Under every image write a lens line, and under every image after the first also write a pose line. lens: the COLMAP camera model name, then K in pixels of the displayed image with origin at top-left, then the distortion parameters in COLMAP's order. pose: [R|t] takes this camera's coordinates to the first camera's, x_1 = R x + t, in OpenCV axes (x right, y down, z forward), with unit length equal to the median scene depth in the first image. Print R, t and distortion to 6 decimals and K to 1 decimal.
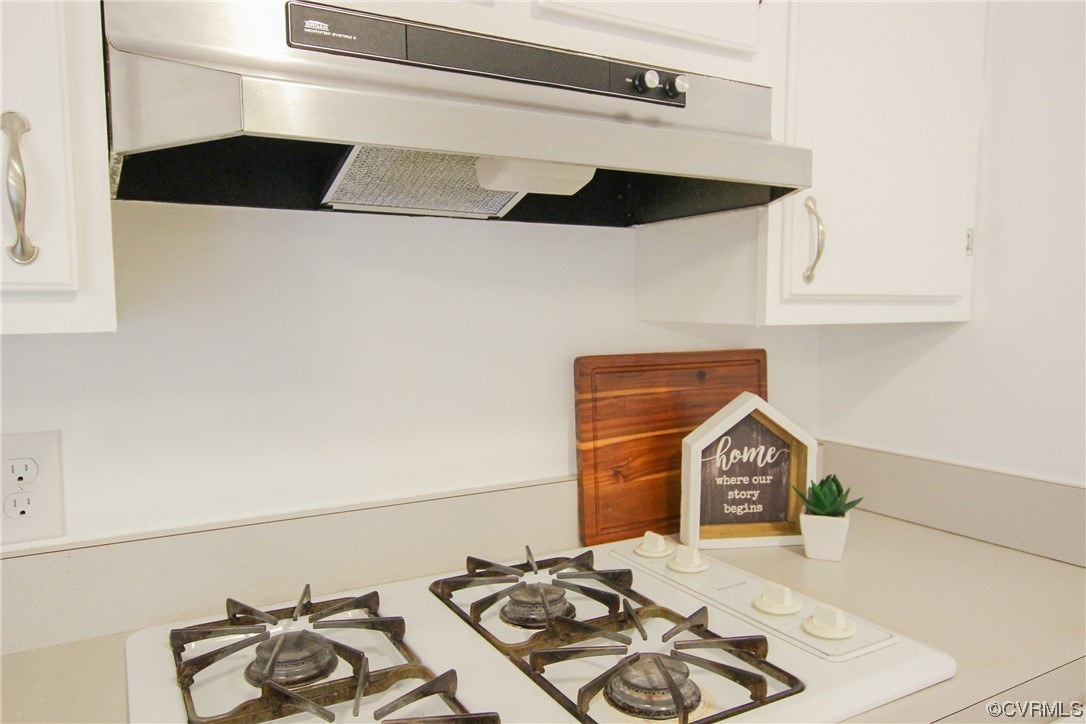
lens RADIAL K [[781.6, 0, 540.7], [0, 781.6, 359.9], [0, 0, 1]] dist [-0.006332, 0.014028]
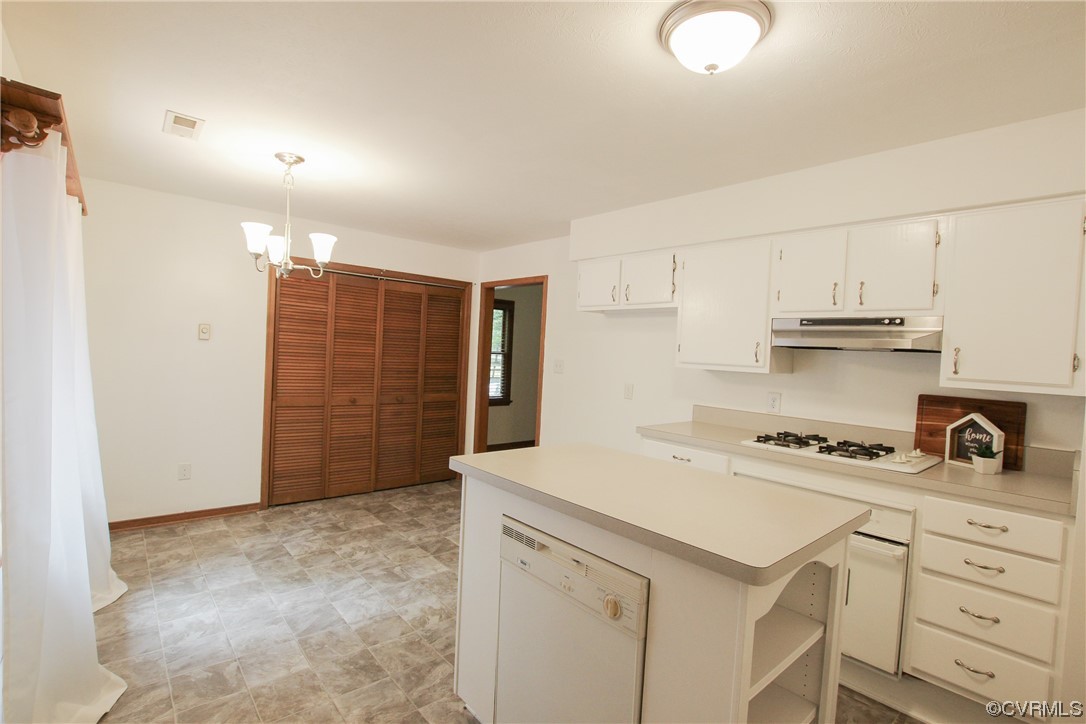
lens RADIAL K [[502.1, 0, 547.0], [0, 502.1, 366.6], [0, 0, 1]] dist [-0.036173, 0.006164]
pose [[0.198243, 0.047397, -0.979006, 2.087600], [-0.113586, 0.993211, 0.025084, 0.008218], [0.973549, 0.106229, 0.202281, -1.089092]]
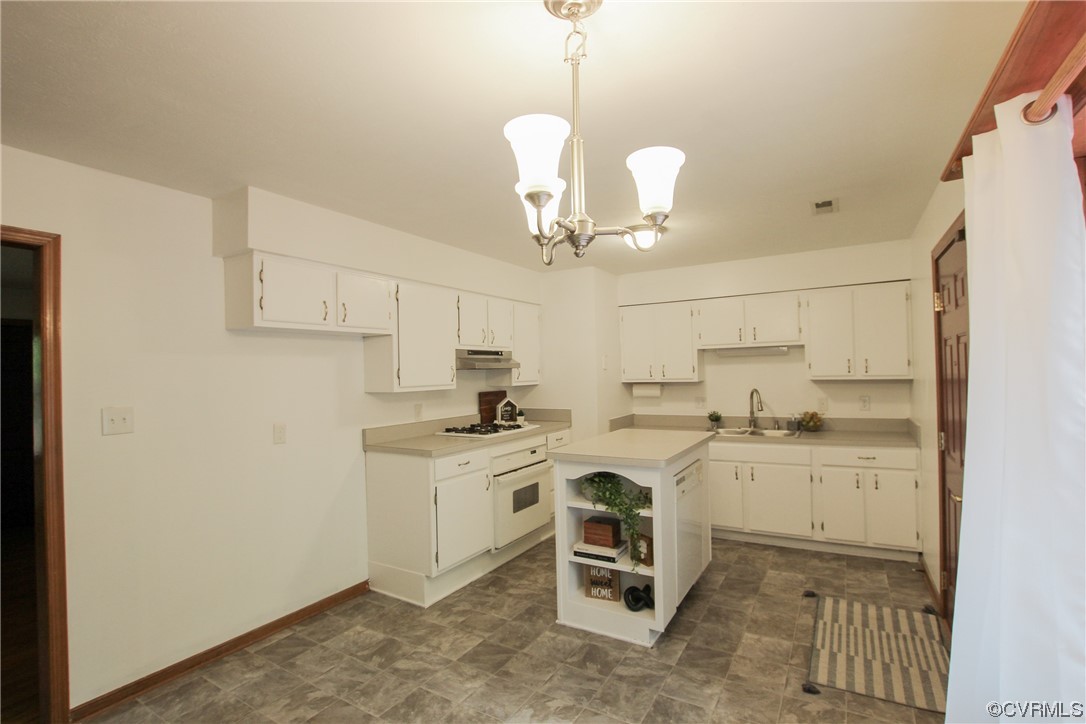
lens RADIAL K [[502.1, 0, 544.0], [0, 502.1, 363.6], [0, 0, 1]] dist [-0.036173, 0.006164]
pose [[0.876202, -0.007495, 0.481886, -1.622530], [0.049931, 0.995910, -0.075299, 0.107696], [-0.479351, 0.090038, 0.872993, -3.041460]]
